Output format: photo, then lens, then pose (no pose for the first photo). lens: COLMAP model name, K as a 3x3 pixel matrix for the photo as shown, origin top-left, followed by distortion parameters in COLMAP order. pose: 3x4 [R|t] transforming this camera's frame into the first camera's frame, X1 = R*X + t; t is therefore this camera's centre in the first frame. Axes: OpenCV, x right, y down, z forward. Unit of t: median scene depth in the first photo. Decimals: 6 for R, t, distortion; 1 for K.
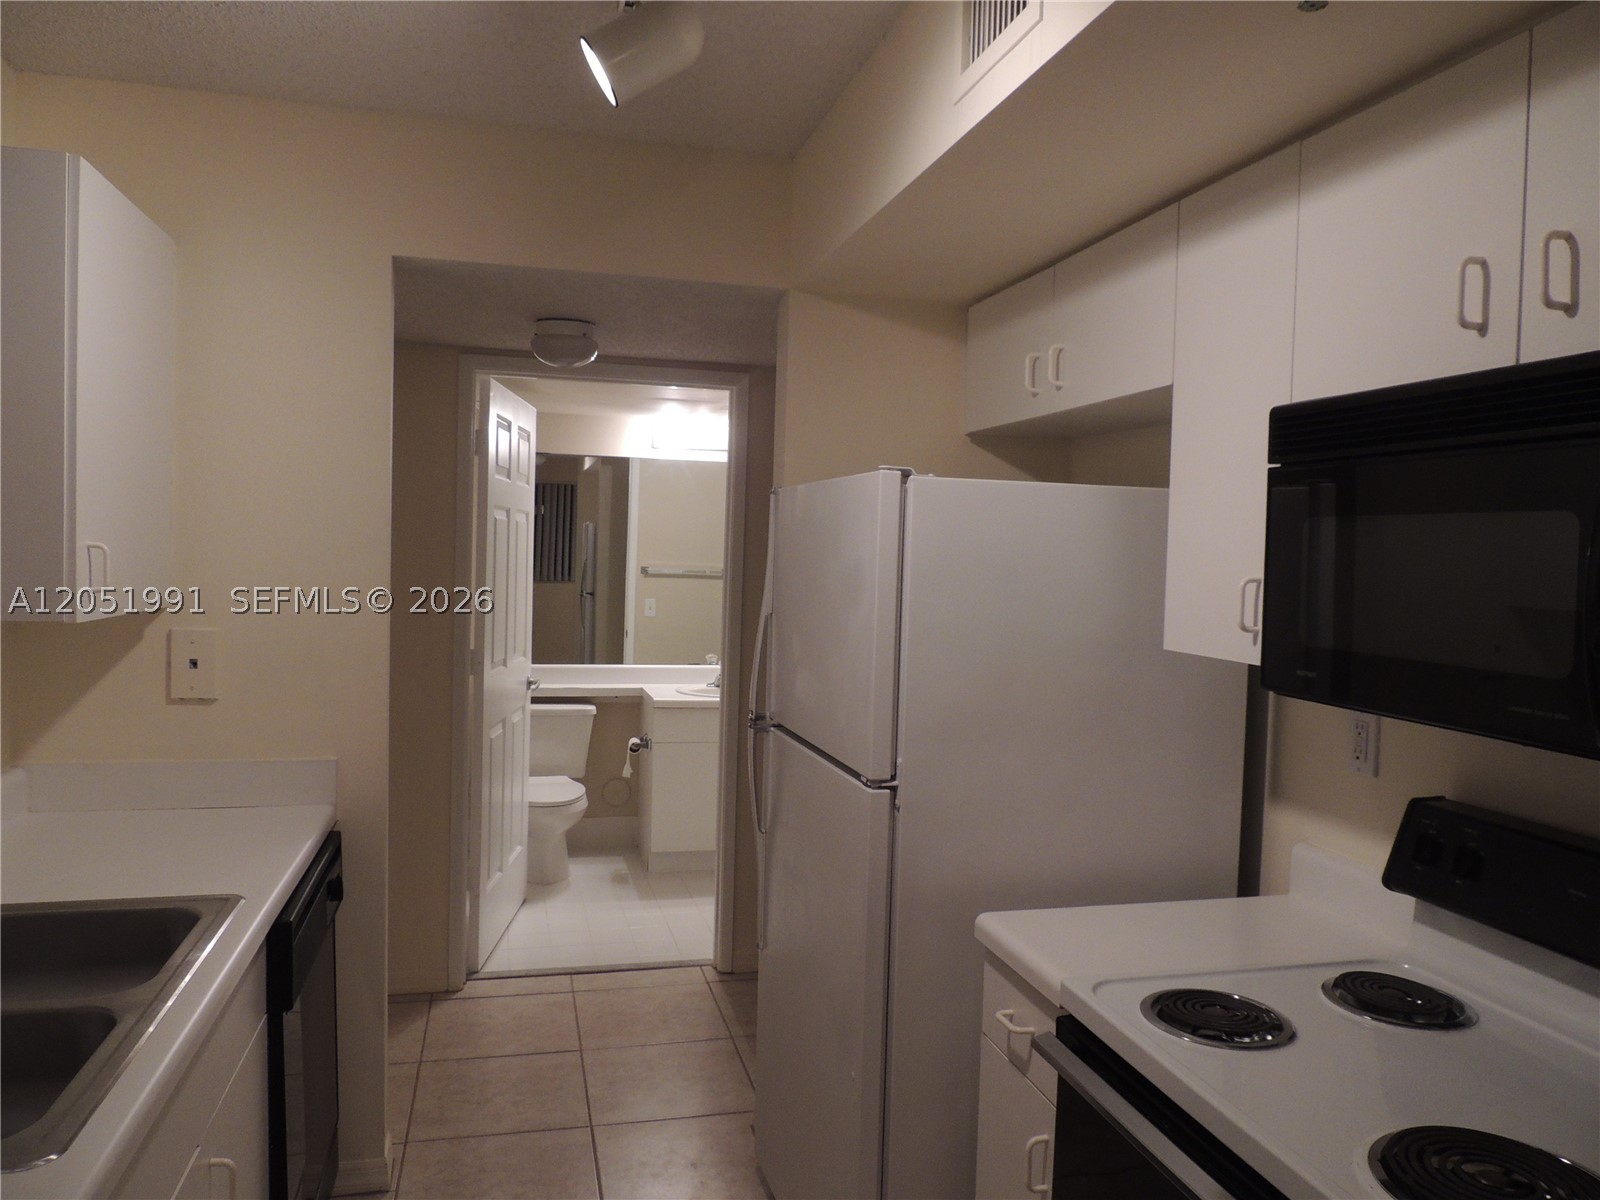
lens RADIAL K [[1133.8, 0, 801.9], [0, 1133.8, 604.7], [0, 0, 1]] dist [-0.026022, 0.000116]
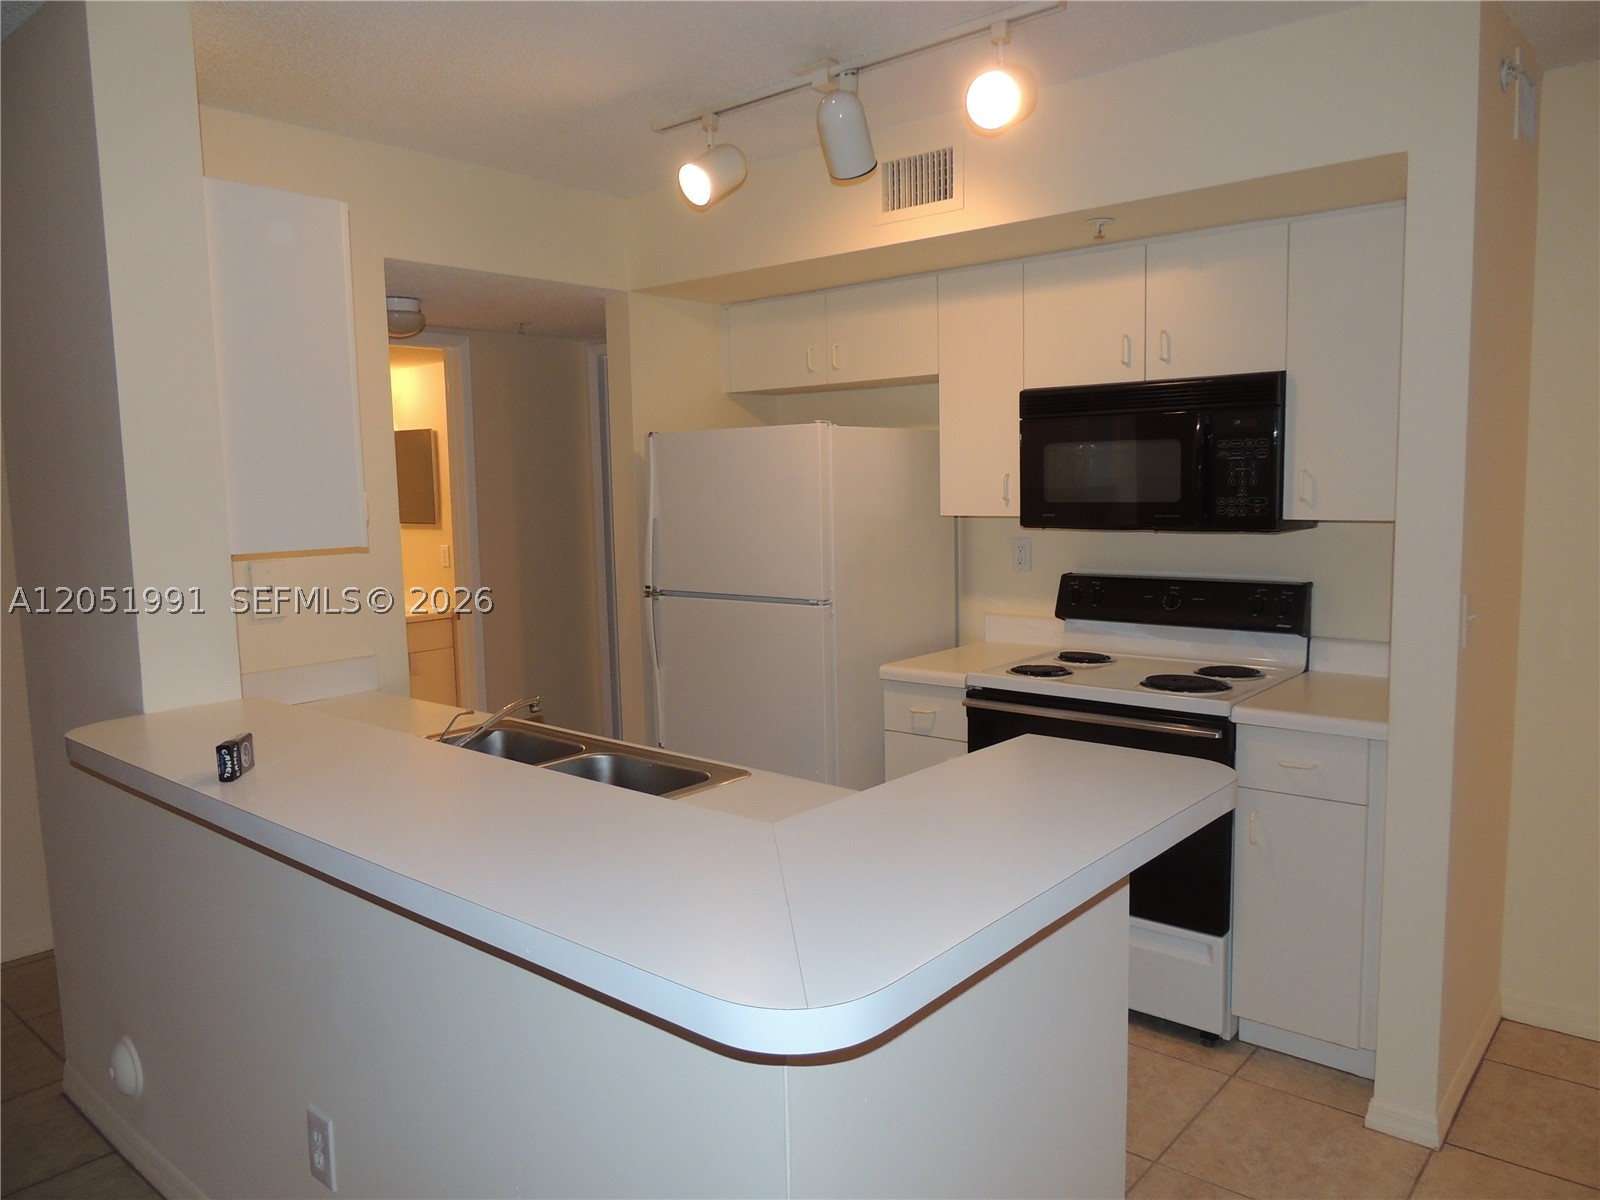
lens RADIAL K [[1133.8, 0, 795.1], [0, 1133.8, 613.8], [0, 0, 1]] dist [-0.026022, 0.000116]
pose [[0.827245, -0.110345, 0.550899, -1.029987], [0.069988, 0.993125, 0.093827, 0.008112], [-0.557465, -0.039062, 0.829281, -0.480206]]
